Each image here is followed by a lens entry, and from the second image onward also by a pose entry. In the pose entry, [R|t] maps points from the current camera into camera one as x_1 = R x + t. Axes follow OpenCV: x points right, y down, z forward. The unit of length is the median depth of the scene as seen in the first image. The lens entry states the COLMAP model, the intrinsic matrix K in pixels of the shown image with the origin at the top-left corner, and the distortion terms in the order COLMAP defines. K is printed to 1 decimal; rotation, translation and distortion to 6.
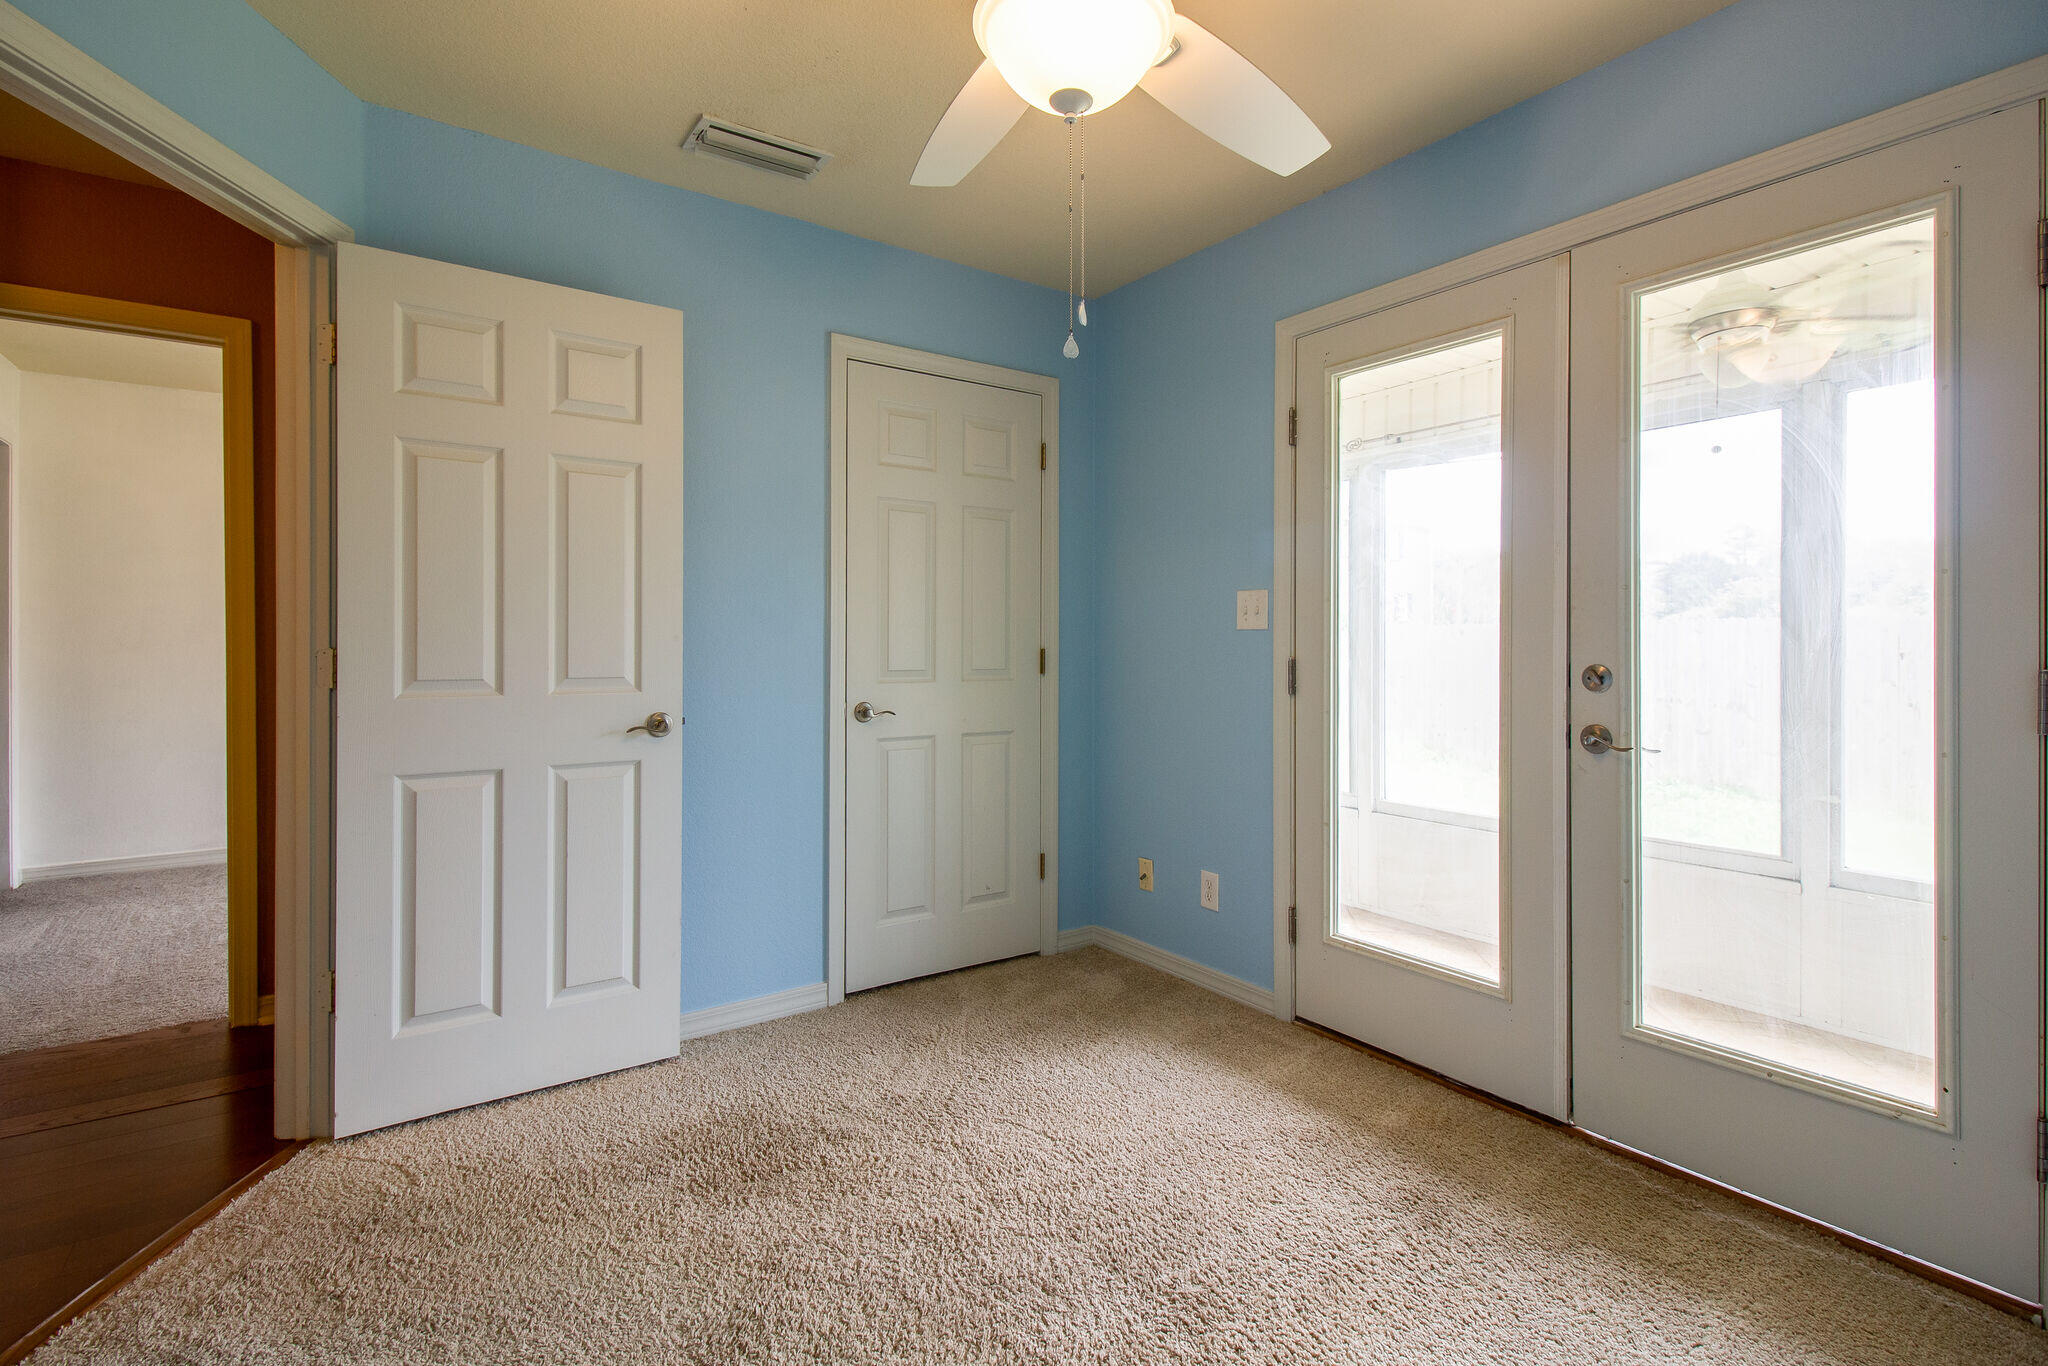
lens RADIAL K [[956.6, 0, 1057.6], [0, 956.6, 637.4], [0, 0, 1]] dist [0.012143, -0.009686]
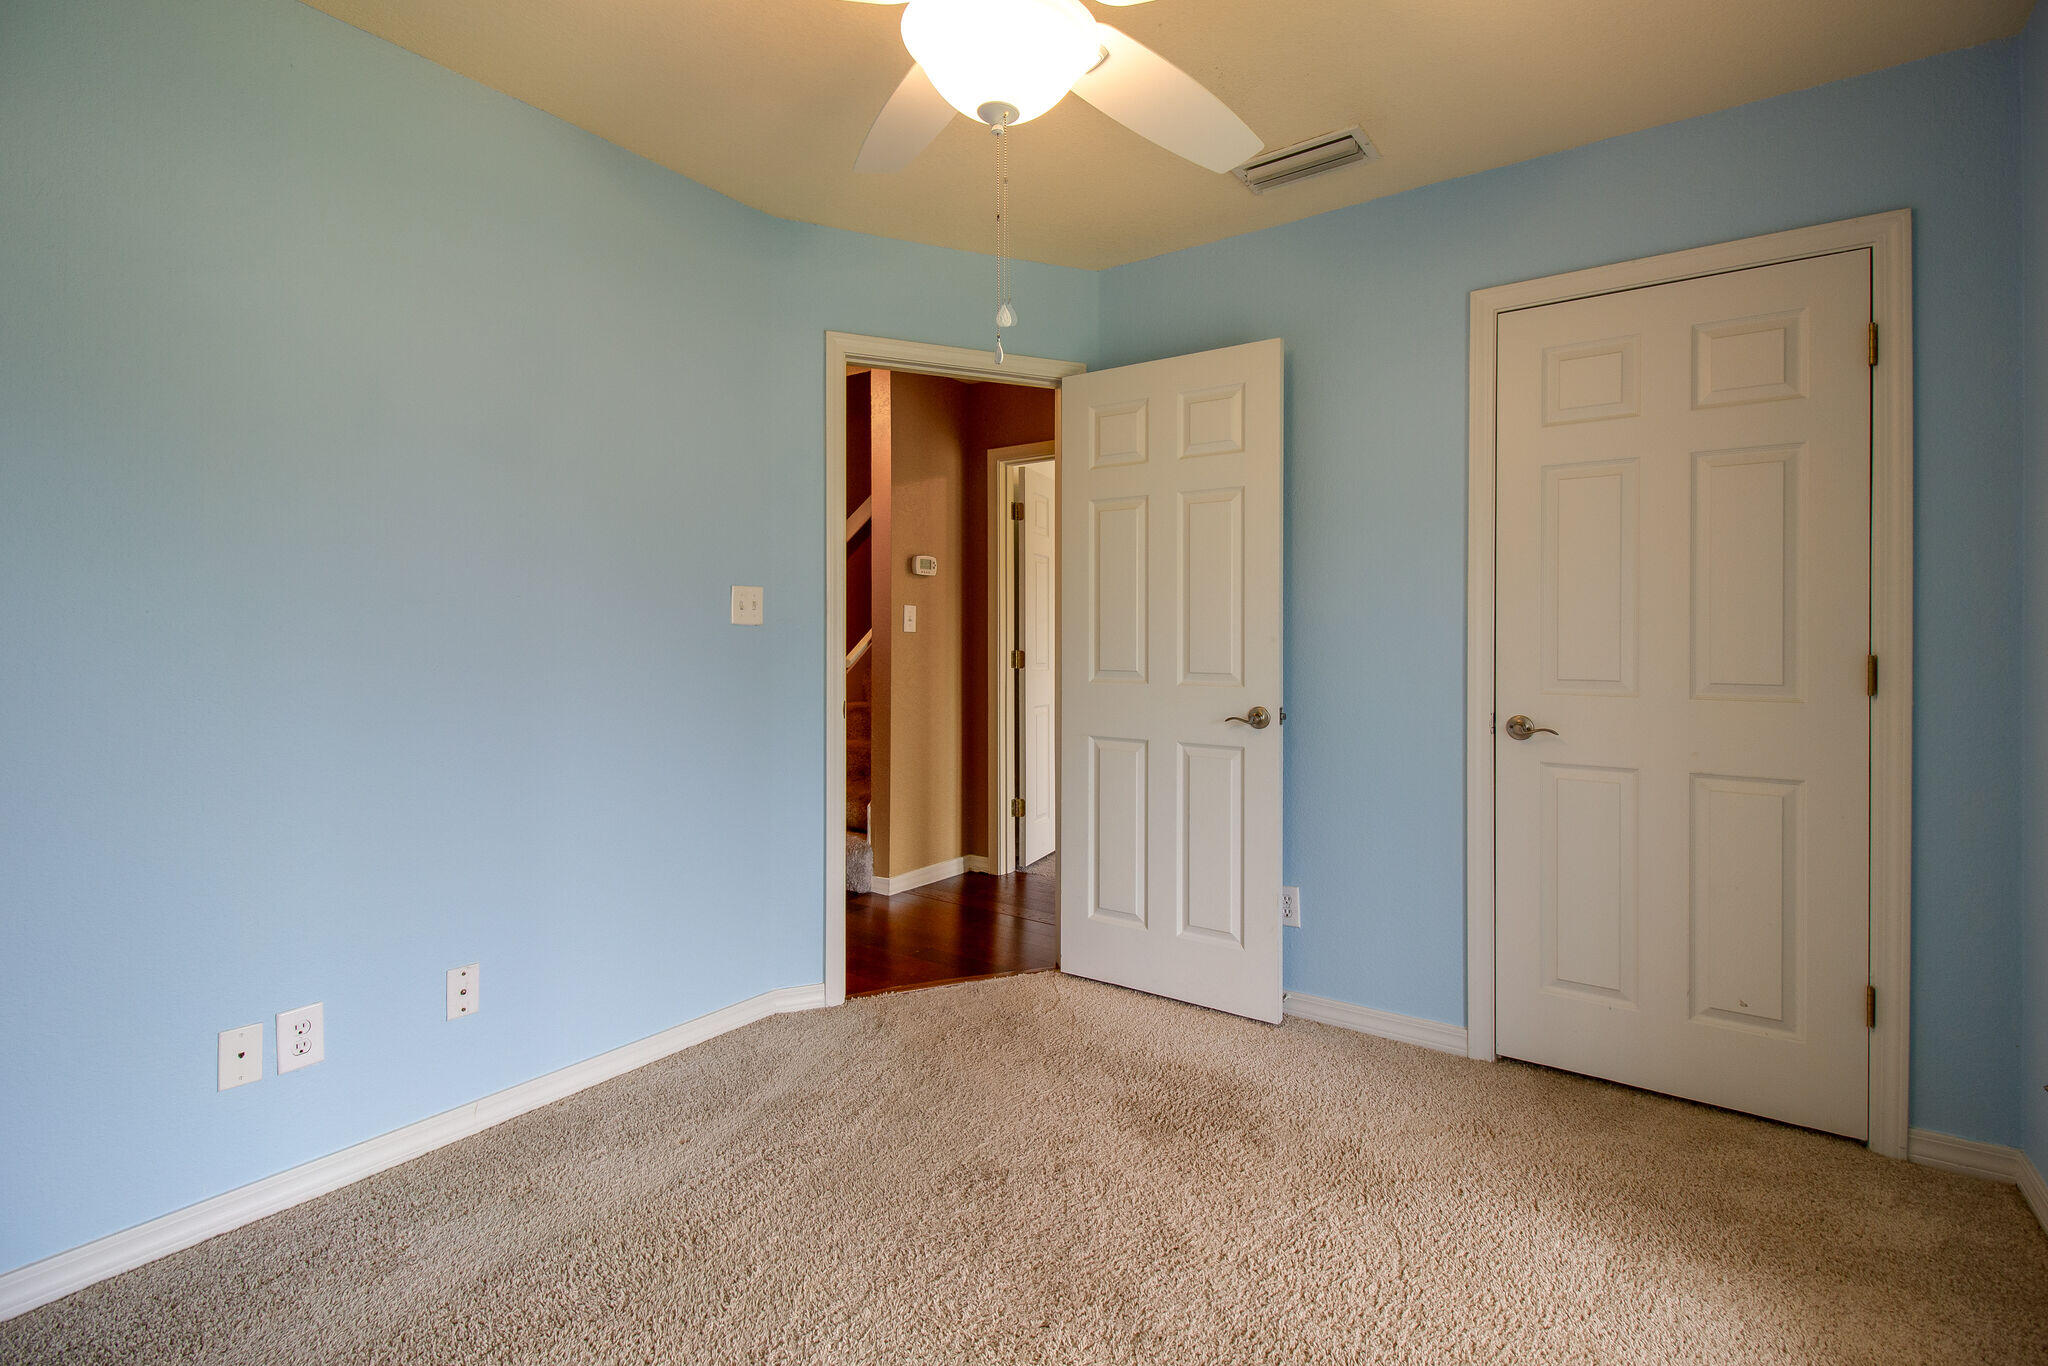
lens RADIAL K [[956.6, 0, 1033.0], [0, 956.6, 638.7], [0, 0, 1]] dist [0.012143, -0.009686]
pose [[0.317373, -0.005457, -0.948285, 0.541013], [0.000893, 0.999985, -0.005456, 0.005478], [0.948300, 0.000884, 0.317373, 0.389752]]
